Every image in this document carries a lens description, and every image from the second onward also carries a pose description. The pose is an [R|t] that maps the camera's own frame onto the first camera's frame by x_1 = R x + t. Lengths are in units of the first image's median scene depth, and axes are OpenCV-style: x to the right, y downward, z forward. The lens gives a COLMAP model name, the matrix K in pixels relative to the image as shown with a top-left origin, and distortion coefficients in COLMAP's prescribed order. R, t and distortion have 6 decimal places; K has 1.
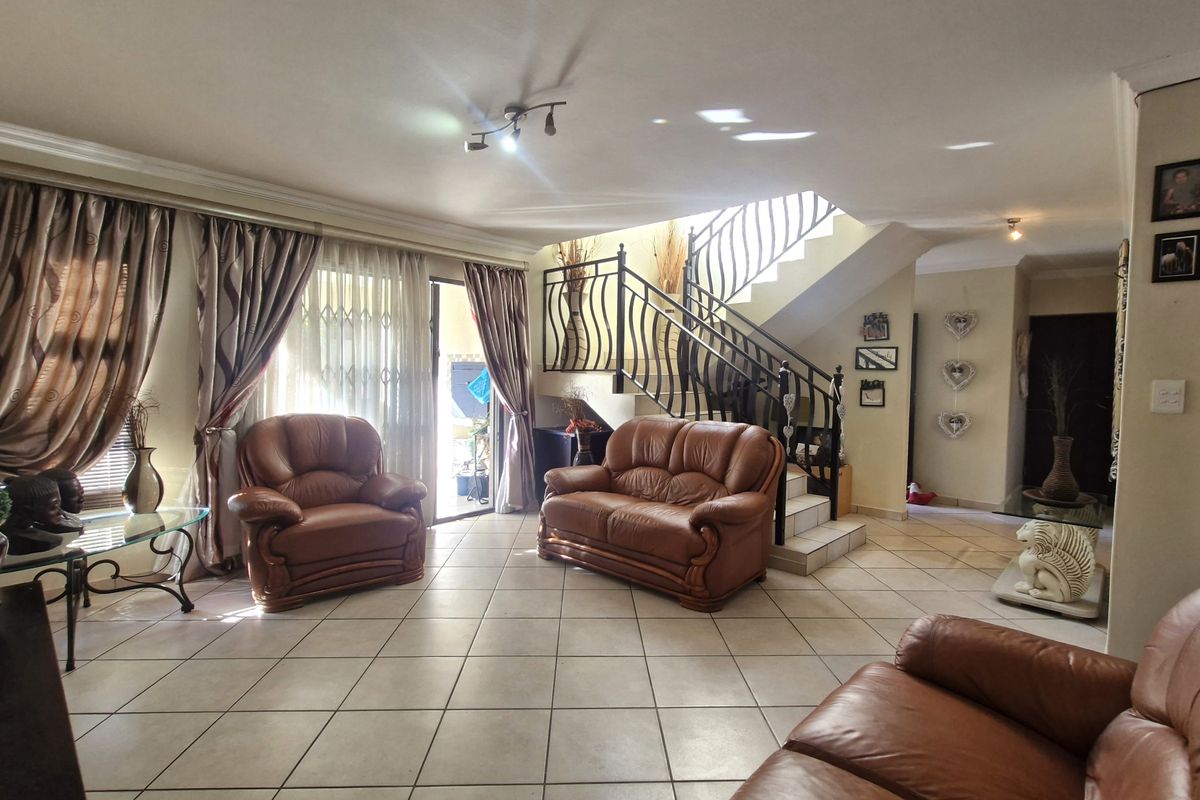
lens RADIAL K [[578.8, 0, 617.5], [0, 578.8, 394.0], [0, 0, 1]] dist [0.004115, 0.000746]
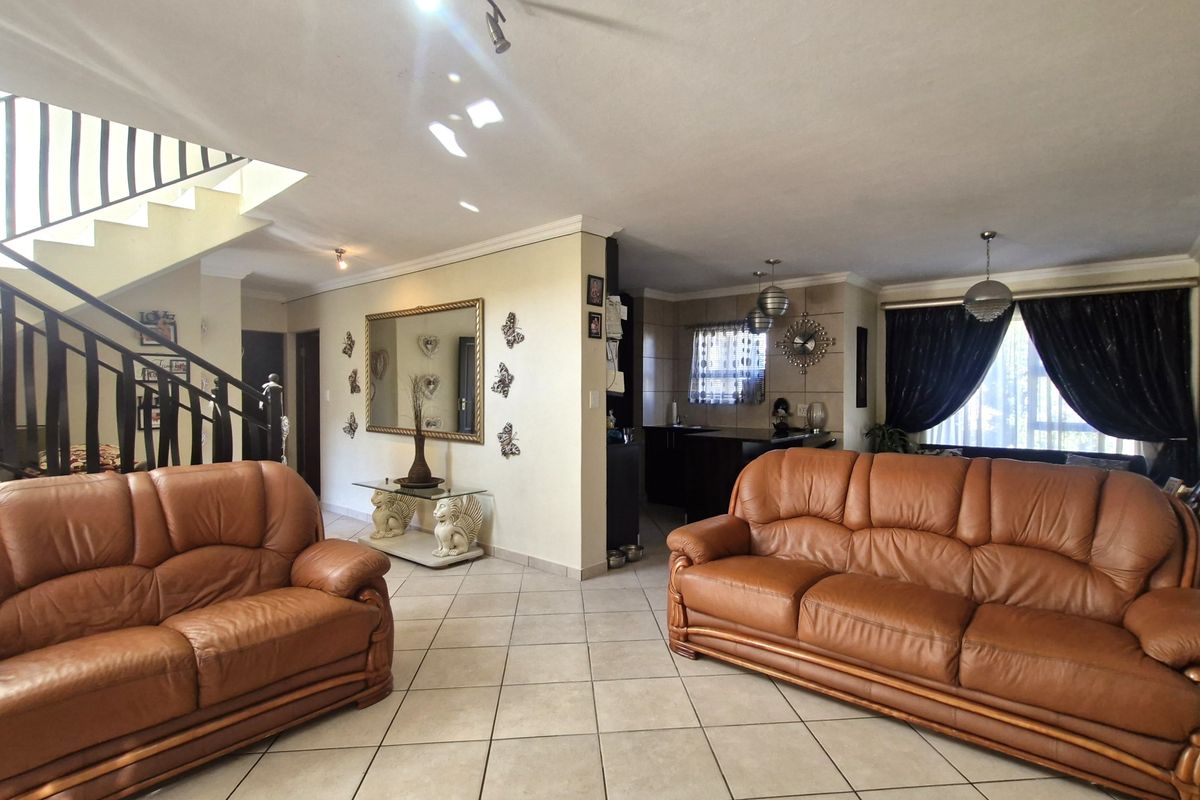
lens RADIAL K [[578.8, 0, 617.5], [0, 578.8, 394.0], [0, 0, 1]] dist [0.004115, 0.000746]
pose [[-0.040626, -0.023851, 0.998890, -0.559704], [0.037862, 0.998960, 0.025393, -0.034699], [-0.998457, 0.038851, -0.039681, 0.614035]]
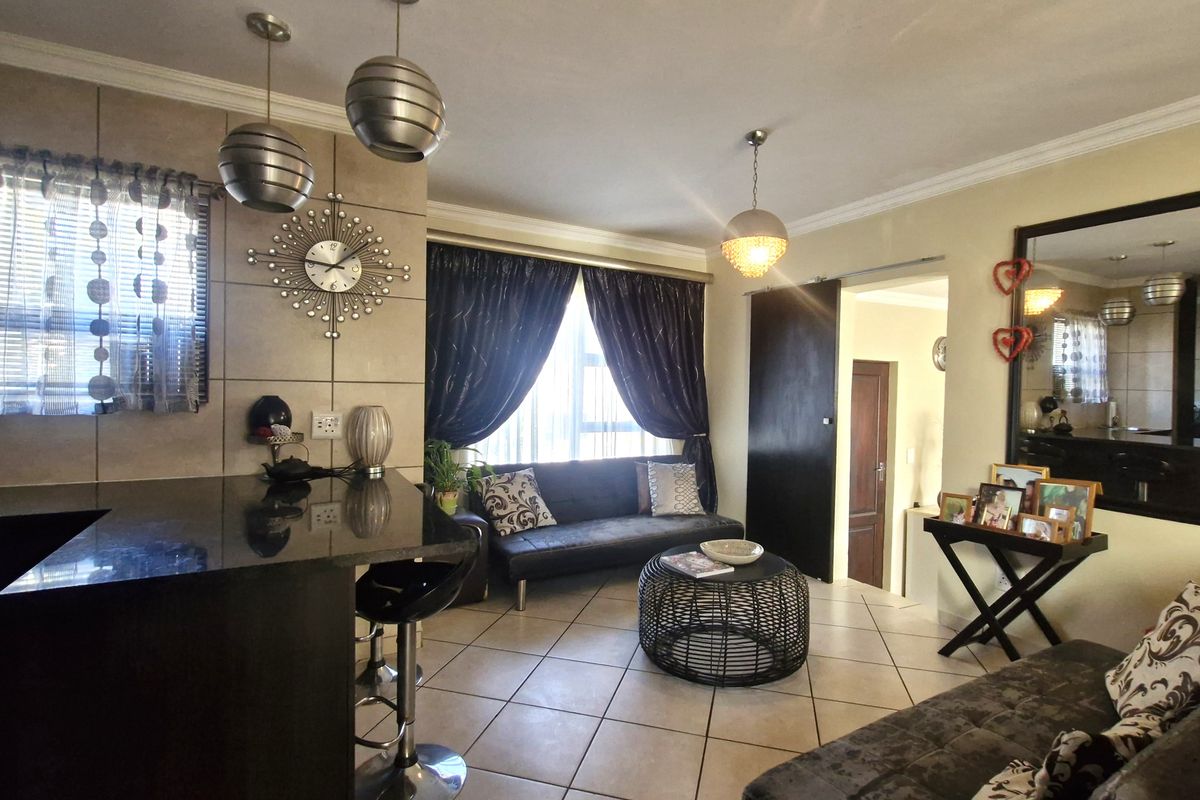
lens RADIAL K [[578.8, 0, 617.5], [0, 578.8, 394.0], [0, 0, 1]] dist [0.004115, 0.000746]
pose [[-0.951979, -0.032831, 0.304399, 0.577770], [-0.017171, 0.998394, 0.053980, -0.004944], [-0.305683, 0.046161, -0.951014, 0.577318]]
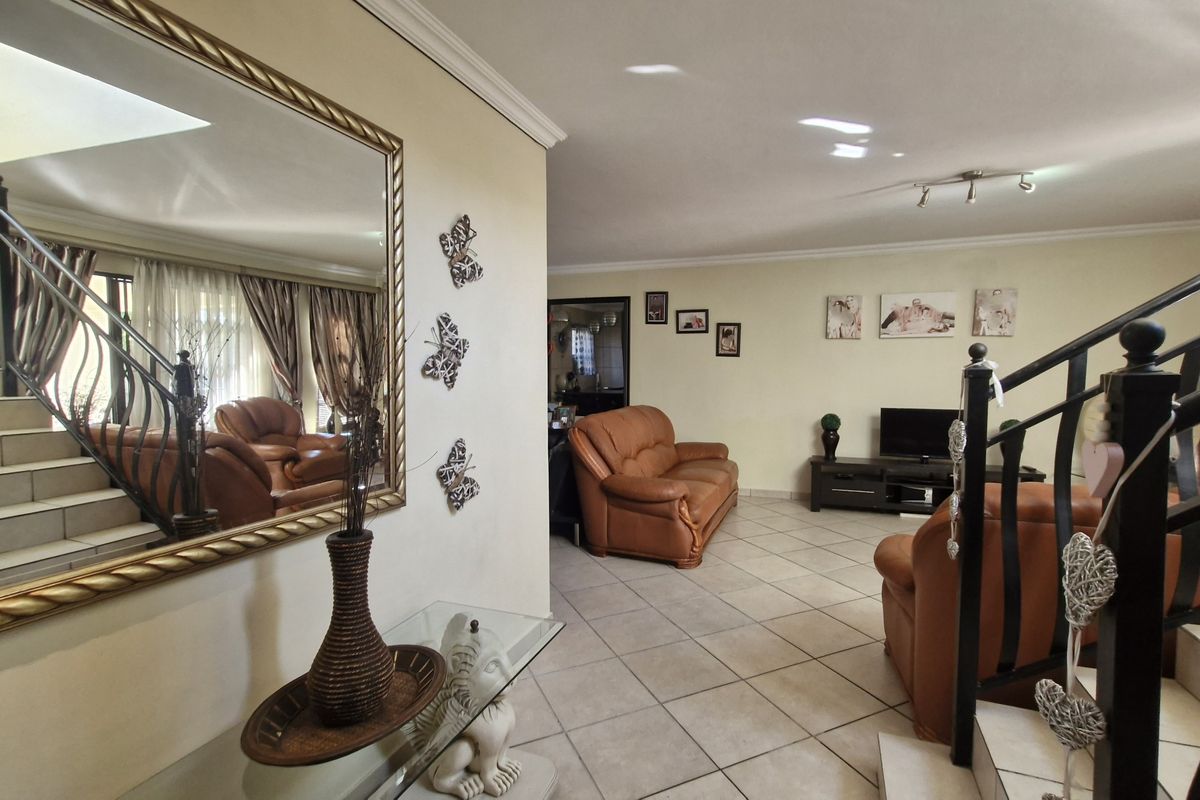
lens RADIAL K [[578.8, 0, 617.5], [0, 578.8, 394.0], [0, 0, 1]] dist [0.004115, 0.000746]
pose [[-0.927795, 0.010094, -0.372953, 0.785519], [-0.020287, 0.996790, 0.077447, -0.048173], [0.372538, 0.079421, -0.924612, 1.434661]]
